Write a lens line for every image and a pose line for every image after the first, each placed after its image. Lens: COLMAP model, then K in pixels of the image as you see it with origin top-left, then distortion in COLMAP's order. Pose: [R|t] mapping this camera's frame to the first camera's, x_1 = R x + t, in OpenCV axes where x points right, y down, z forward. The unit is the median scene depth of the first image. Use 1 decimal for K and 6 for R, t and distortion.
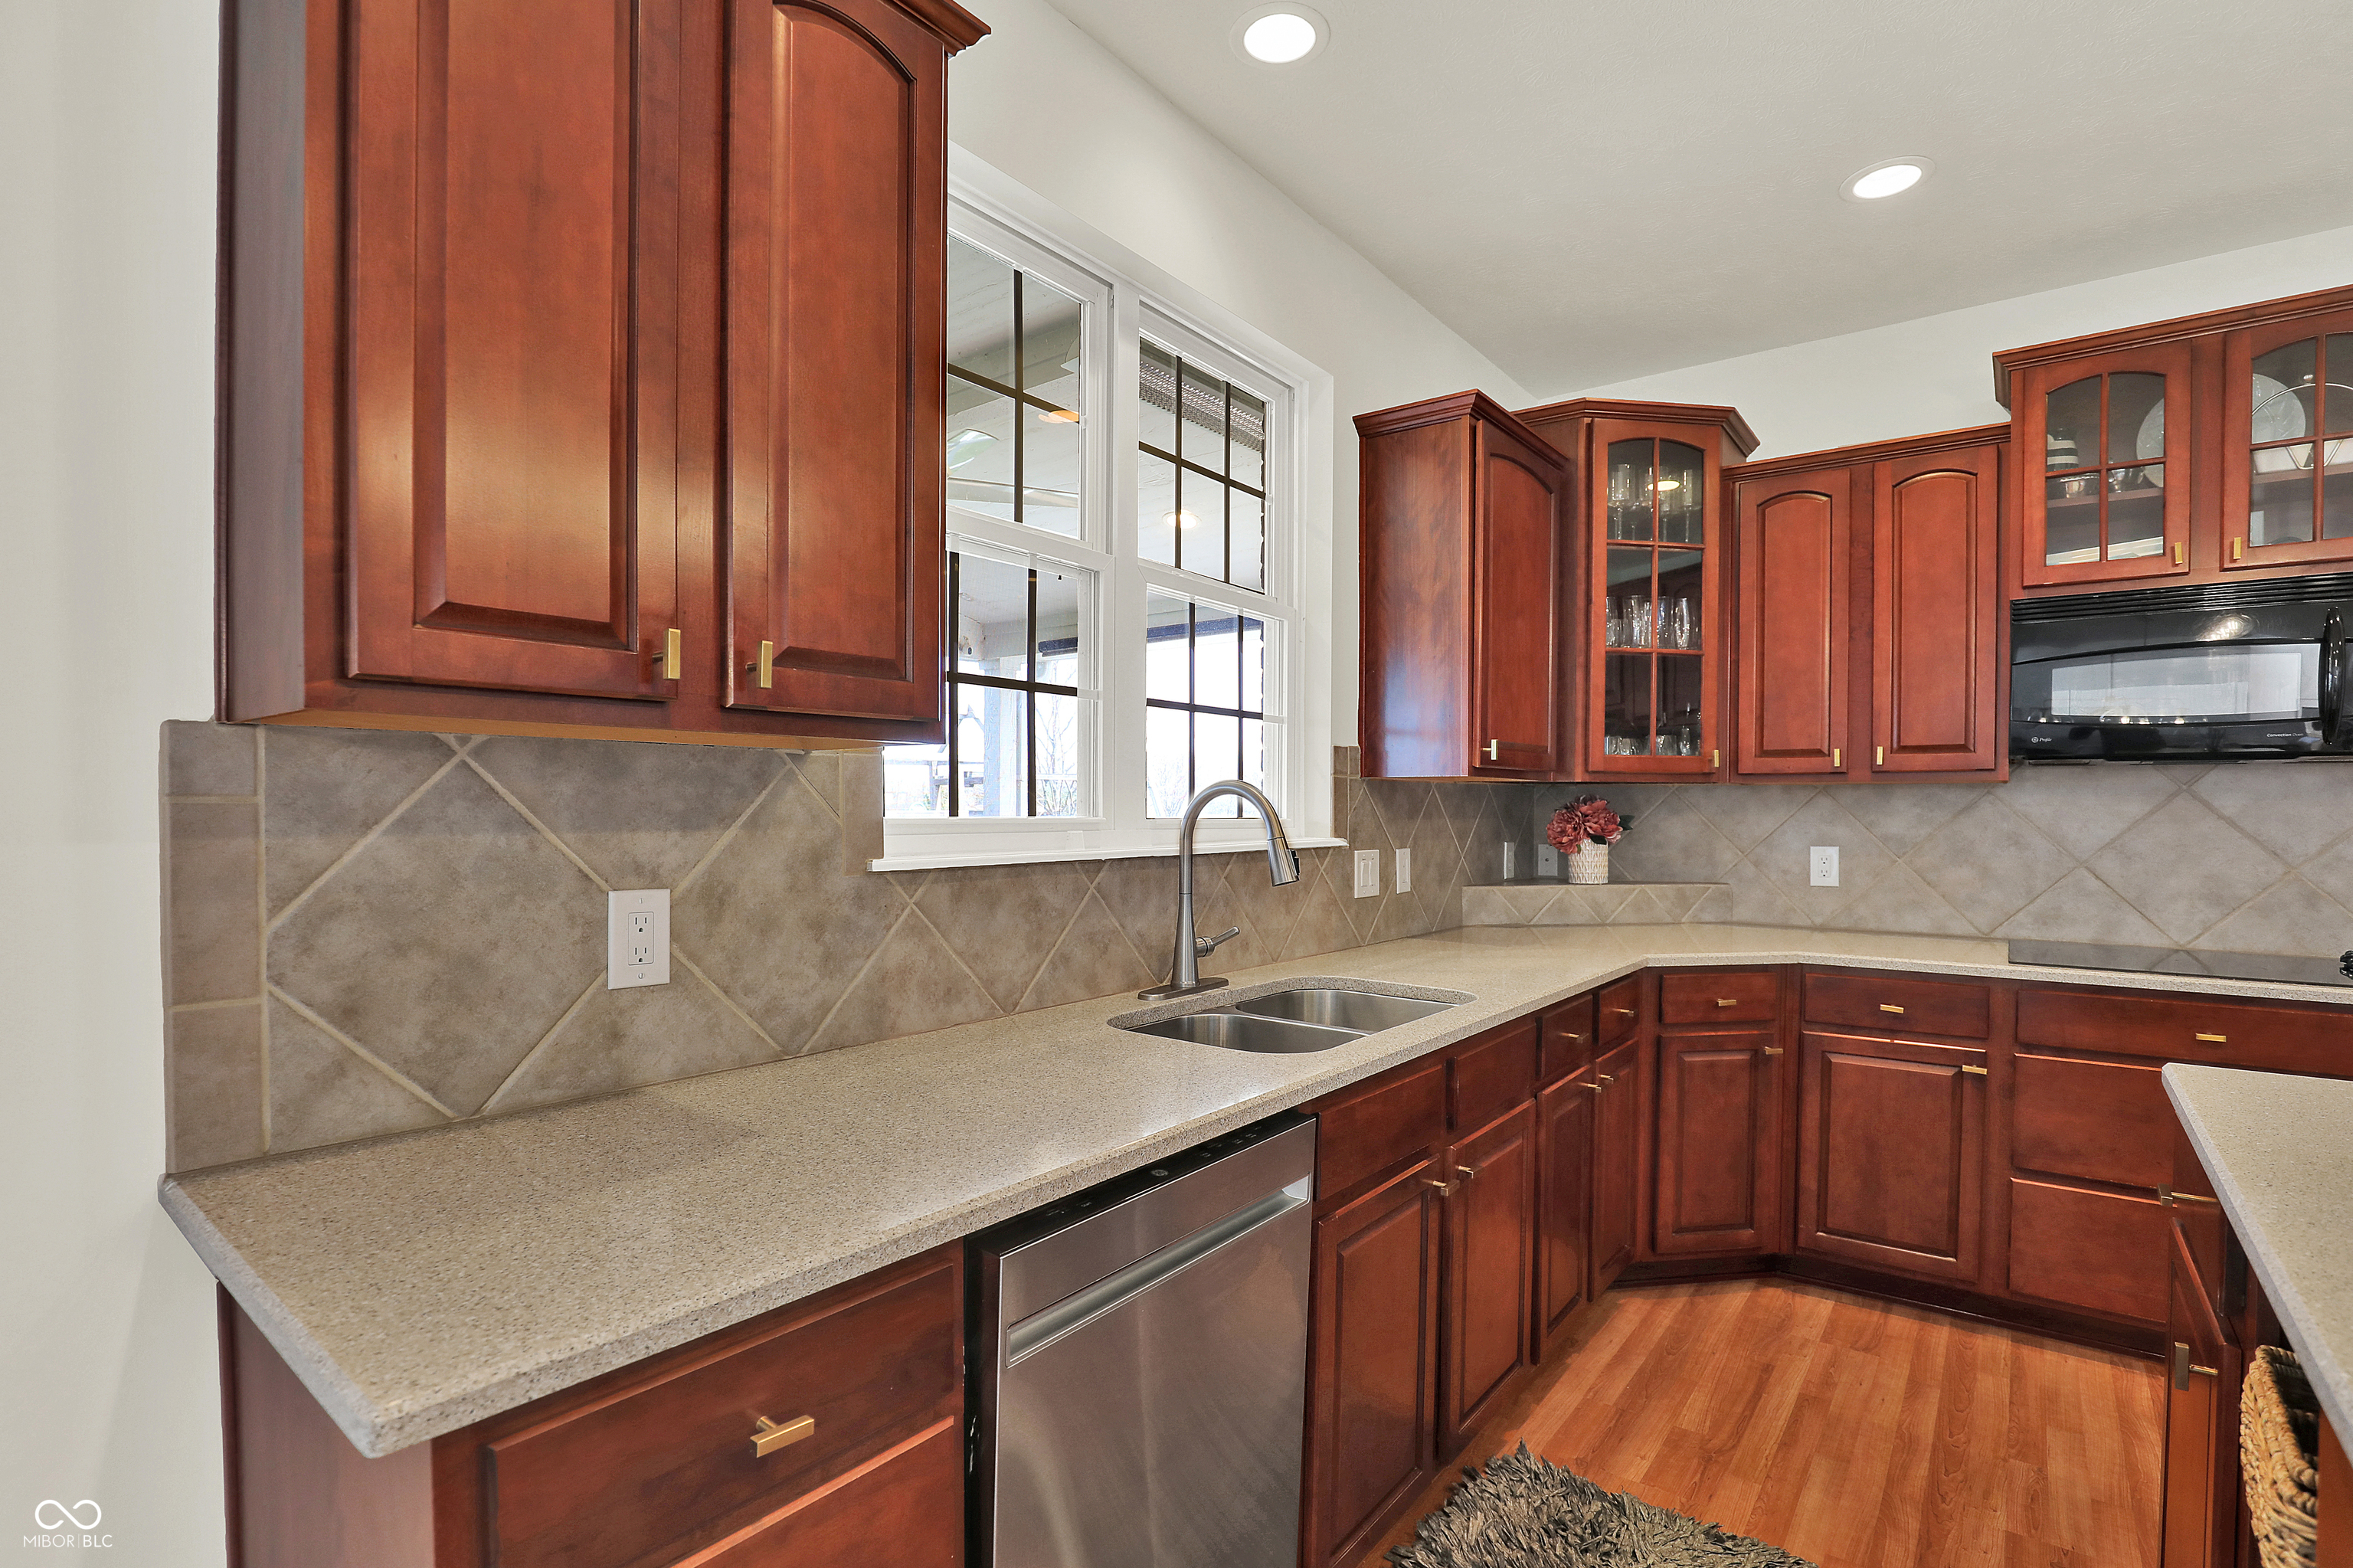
lens RADIAL K [[1094.3, 0, 1144.1], [0, 1094.3, 823.1], [0, 0, 1]] dist [-0.009438, -0.000902]
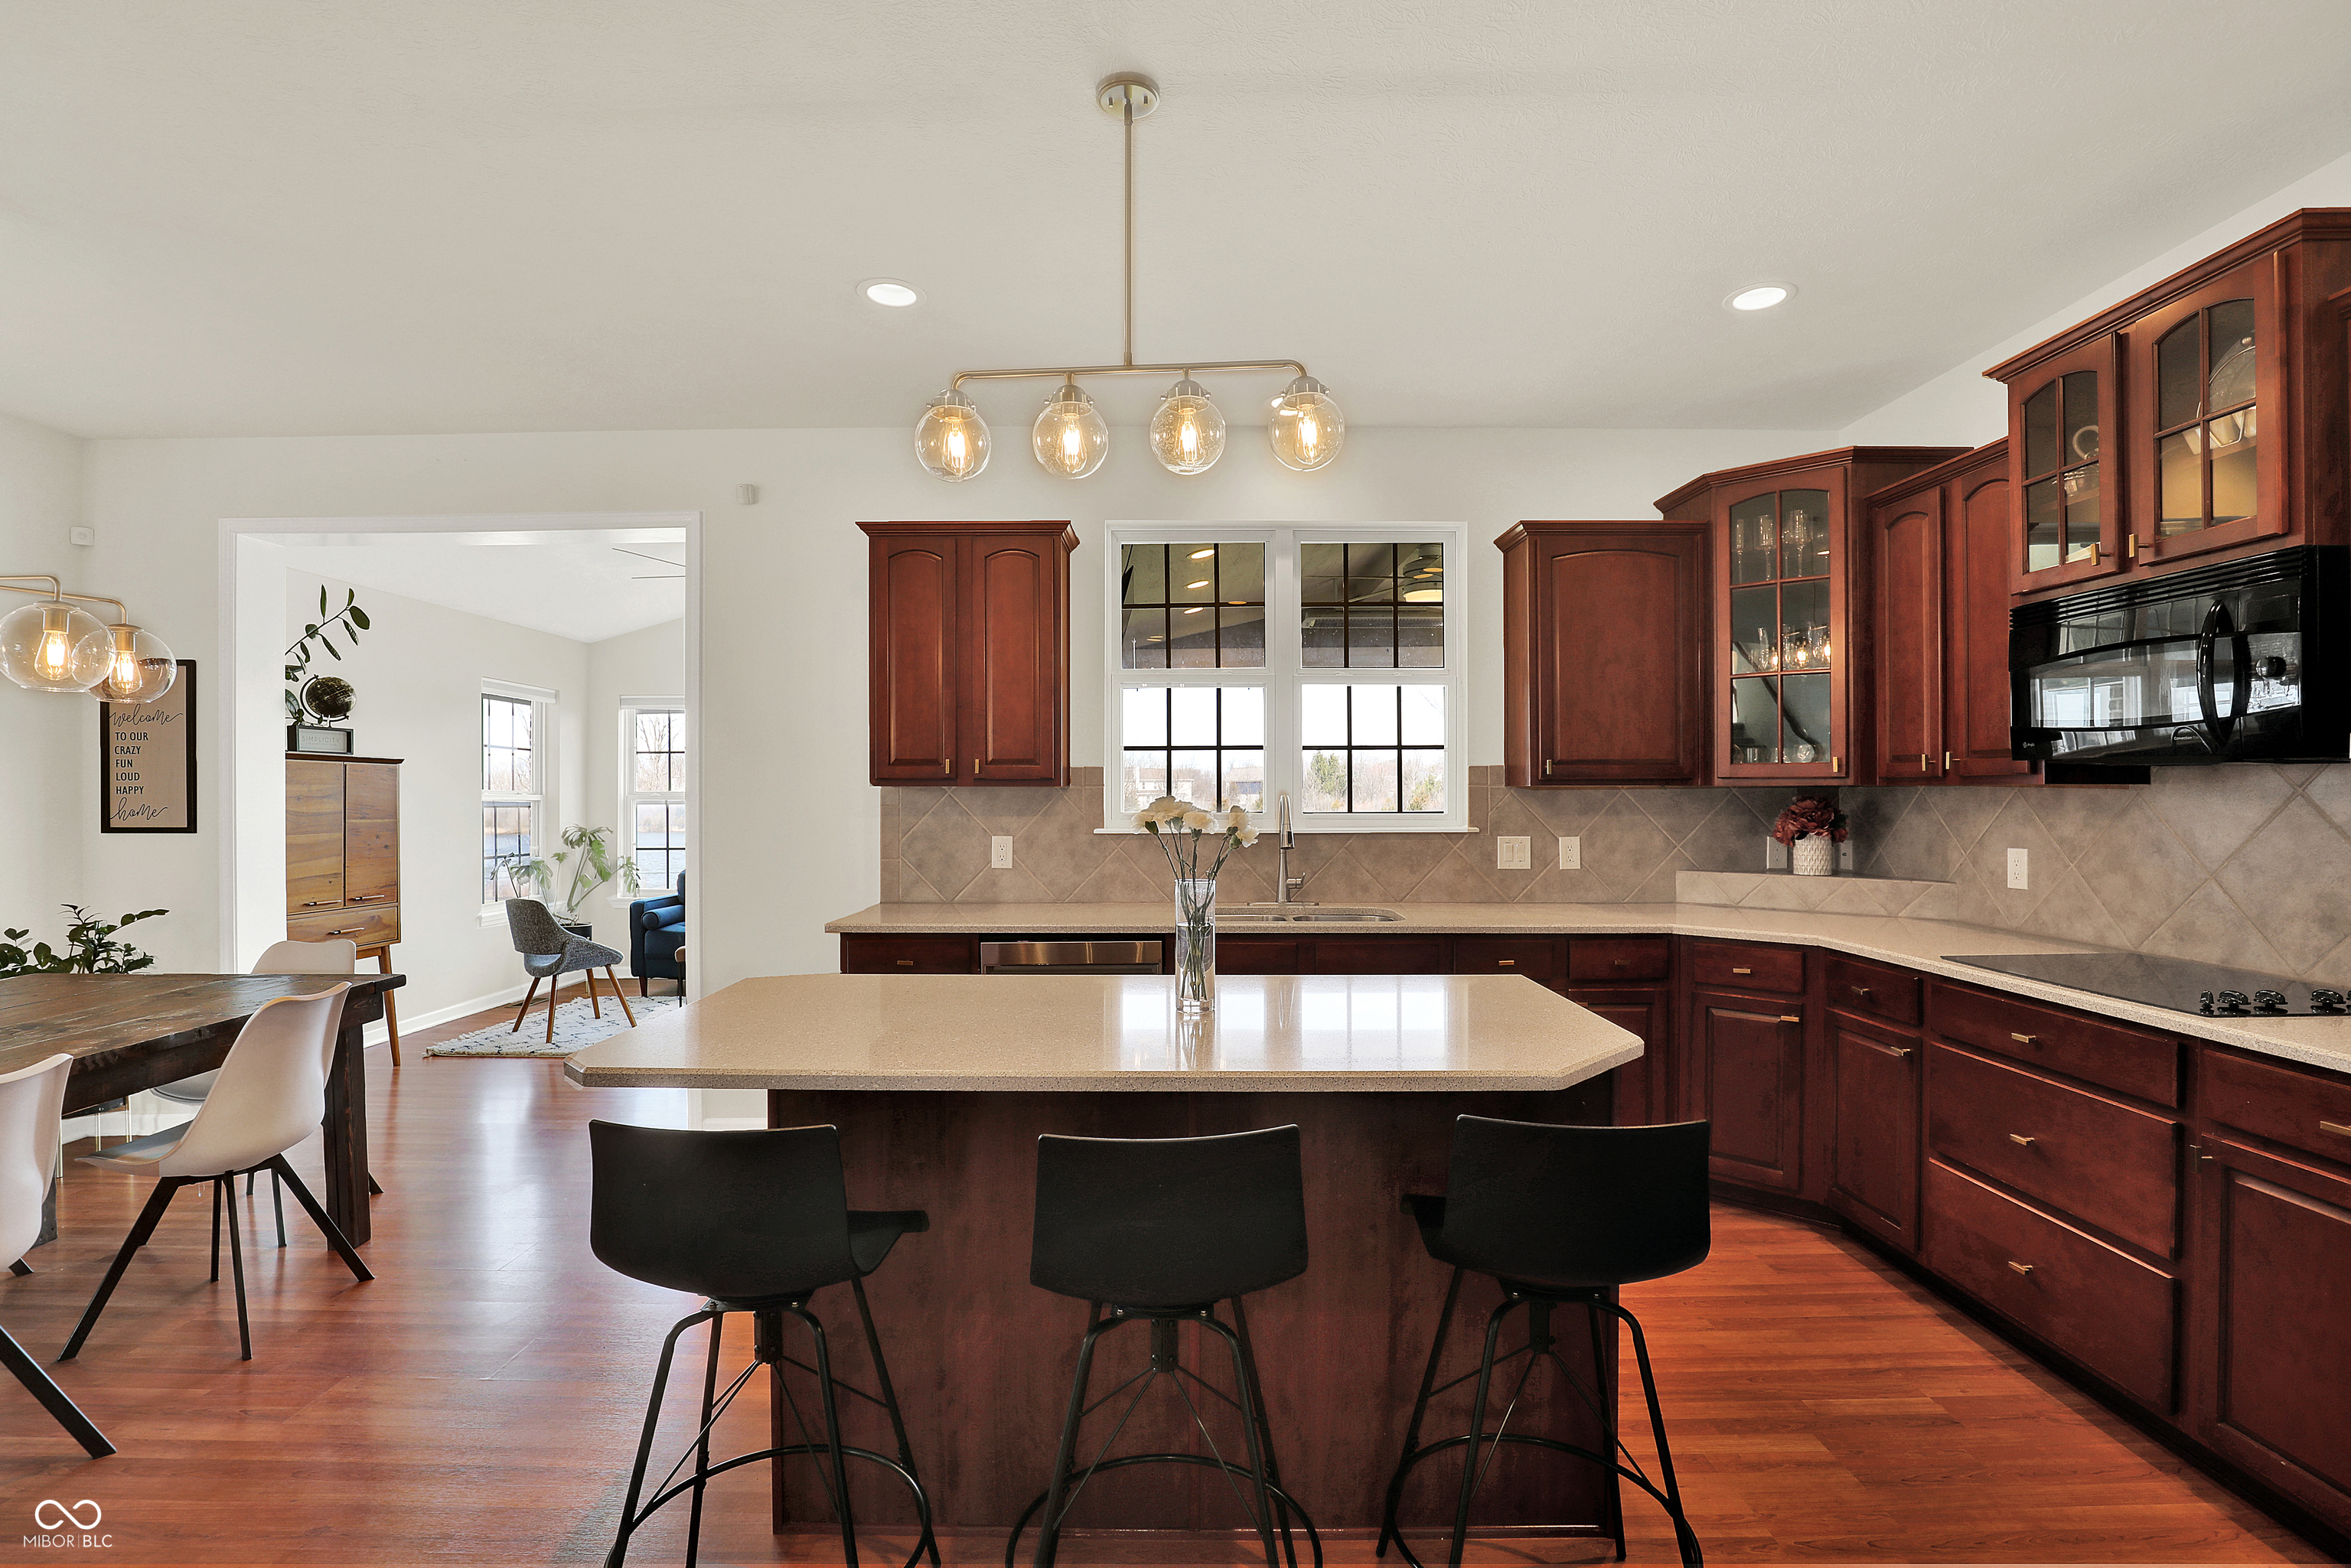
lens RADIAL K [[1093.3, 0, 1194.1], [0, 1093.3, 791.4], [0, 0, 1]] dist [-0.009438, -0.000902]
pose [[0.622747, -0.003374, -0.782416, 1.082869], [-0.007619, 0.999917, -0.010376, -0.016443], [0.782386, 0.012423, 0.622670, -0.219443]]
